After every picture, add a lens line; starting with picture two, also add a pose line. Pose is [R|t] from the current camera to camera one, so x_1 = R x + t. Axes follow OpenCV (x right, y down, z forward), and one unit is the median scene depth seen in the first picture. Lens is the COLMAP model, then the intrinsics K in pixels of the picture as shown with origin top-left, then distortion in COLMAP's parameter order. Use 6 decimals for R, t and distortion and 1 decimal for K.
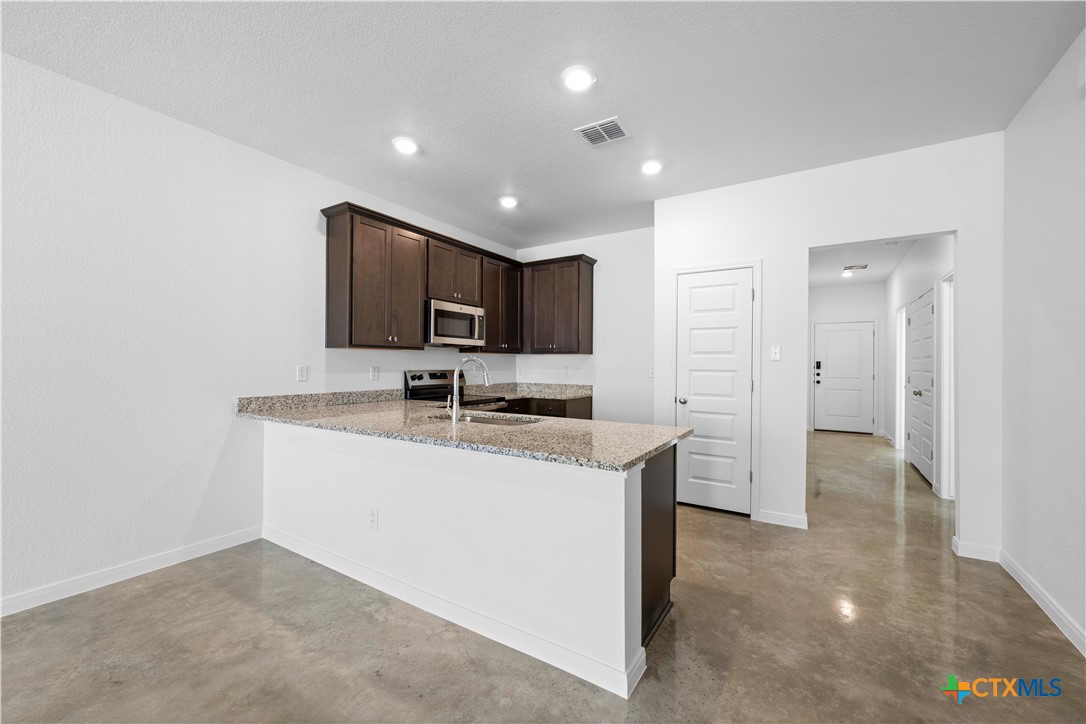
lens RADIAL K [[430.8, 0, 551.8], [0, 430.8, 363.9], [0, 0, 1]] dist [-0.000135, -0.000165]
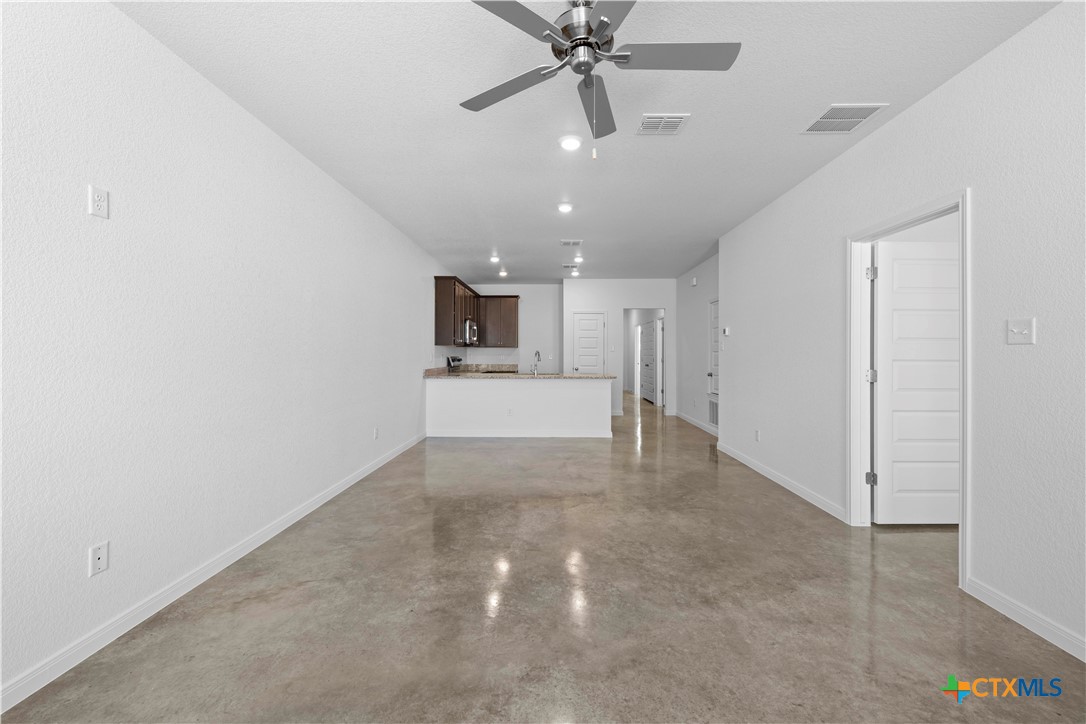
lens RADIAL K [[430.8, 0, 545.6], [0, 430.8, 356.1], [0, 0, 1]] dist [-0.000135, -0.000165]
pose [[0.859385, -0.007168, 0.511278, -1.304303], [0.002312, 0.999946, 0.010133, -0.007391], [-0.511323, -0.007526, 0.859356, -1.145669]]
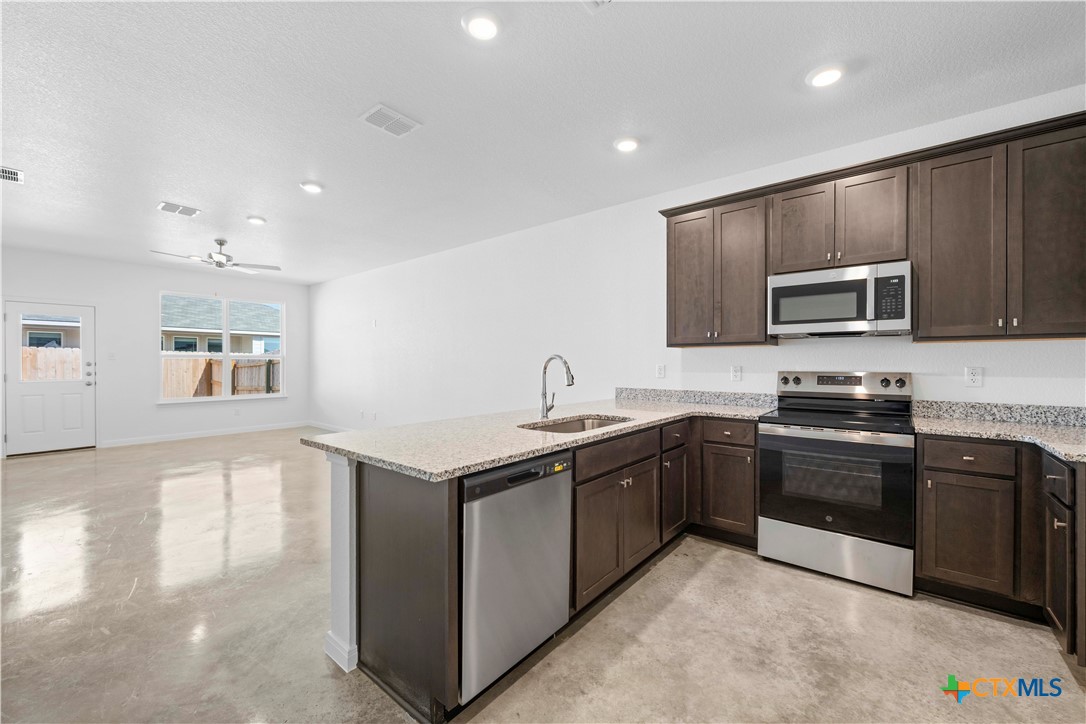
lens RADIAL K [[430.8, 0, 550.4], [0, 430.8, 362.7], [0, 0, 1]] dist [-0.000135, -0.000165]
pose [[-0.123757, -0.004589, -0.992302, 0.694864], [0.000615, 0.999989, -0.004702, 0.004938], [0.992312, -0.001193, -0.123753, 0.966728]]
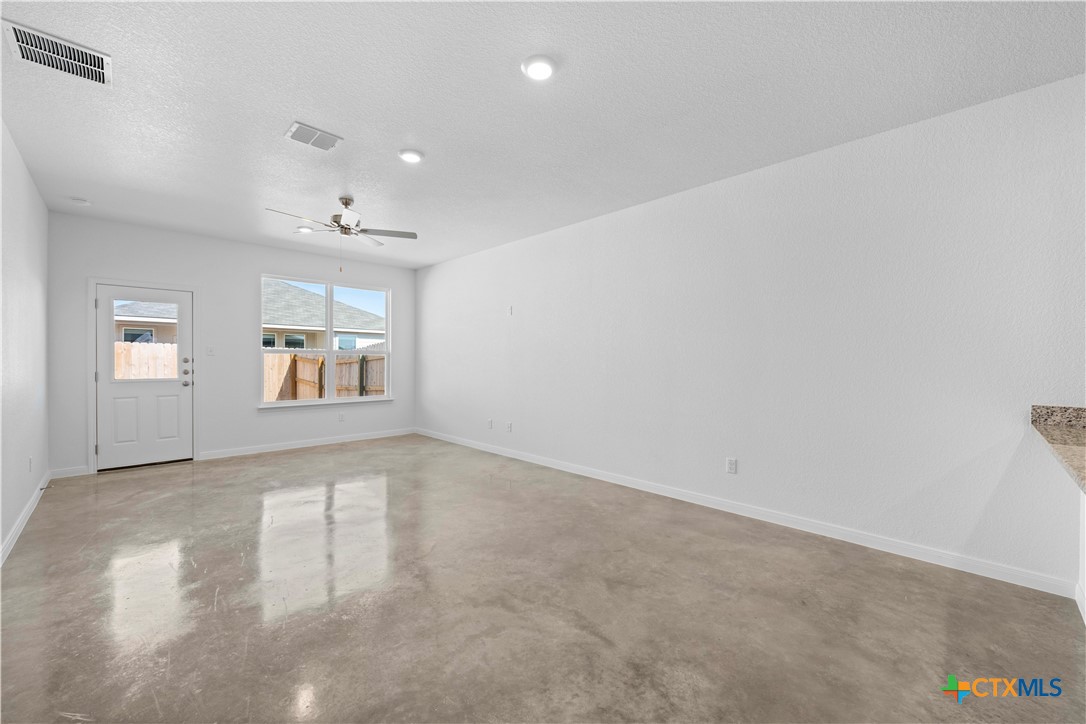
lens RADIAL K [[430.8, 0, 547.4], [0, 430.8, 360.6], [0, 0, 1]] dist [-0.000135, -0.000165]
pose [[-0.226875, -0.005052, -0.973911, 0.262807], [-0.004071, 0.999983, -0.004239, 0.002388], [0.973915, 0.003003, -0.226892, 0.302248]]
